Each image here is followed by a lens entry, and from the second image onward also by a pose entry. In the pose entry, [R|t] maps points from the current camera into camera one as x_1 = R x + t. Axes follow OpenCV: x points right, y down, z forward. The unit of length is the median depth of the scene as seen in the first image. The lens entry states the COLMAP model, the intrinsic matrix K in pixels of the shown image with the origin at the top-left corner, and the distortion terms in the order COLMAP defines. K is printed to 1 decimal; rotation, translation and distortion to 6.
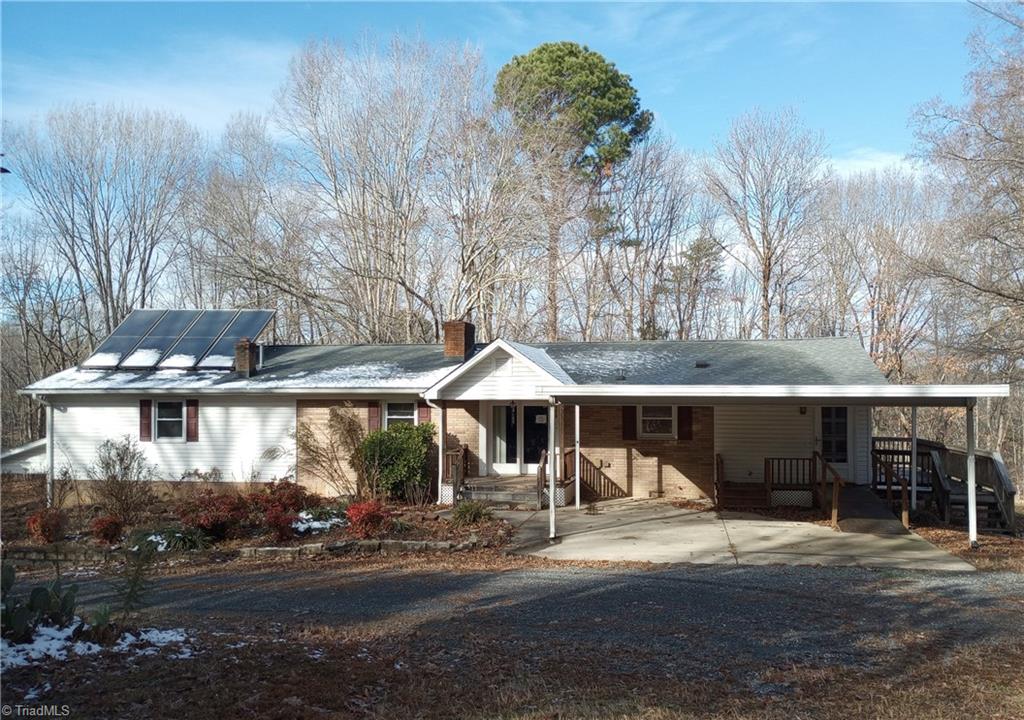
lens RADIAL K [[817.7, 0, 512.0], [0, 817.7, 360.0], [0, 0, 1]] dist [0.048883, -0.000881]
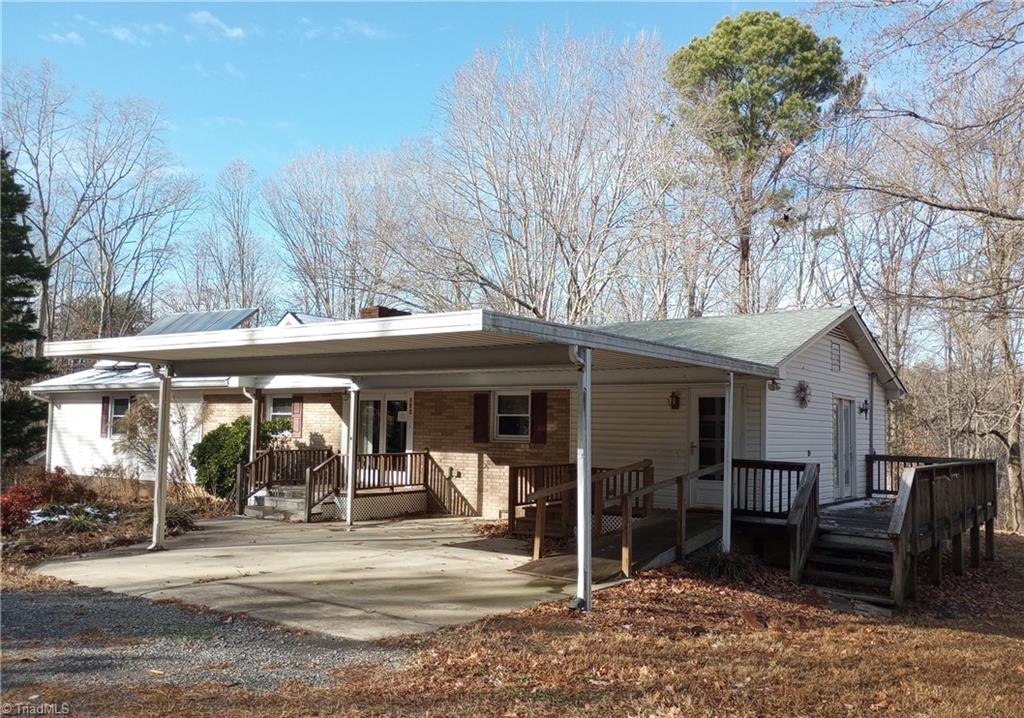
lens RADIAL K [[817.7, 0, 512.0], [0, 817.7, 359.0], [0, 0, 1]] dist [0.048883, -0.000881]
pose [[0.924547, -0.015640, -0.380746, 0.464266], [0.001832, 0.999328, -0.036599, 0.046609], [0.381063, 0.033140, 0.923955, 0.292062]]
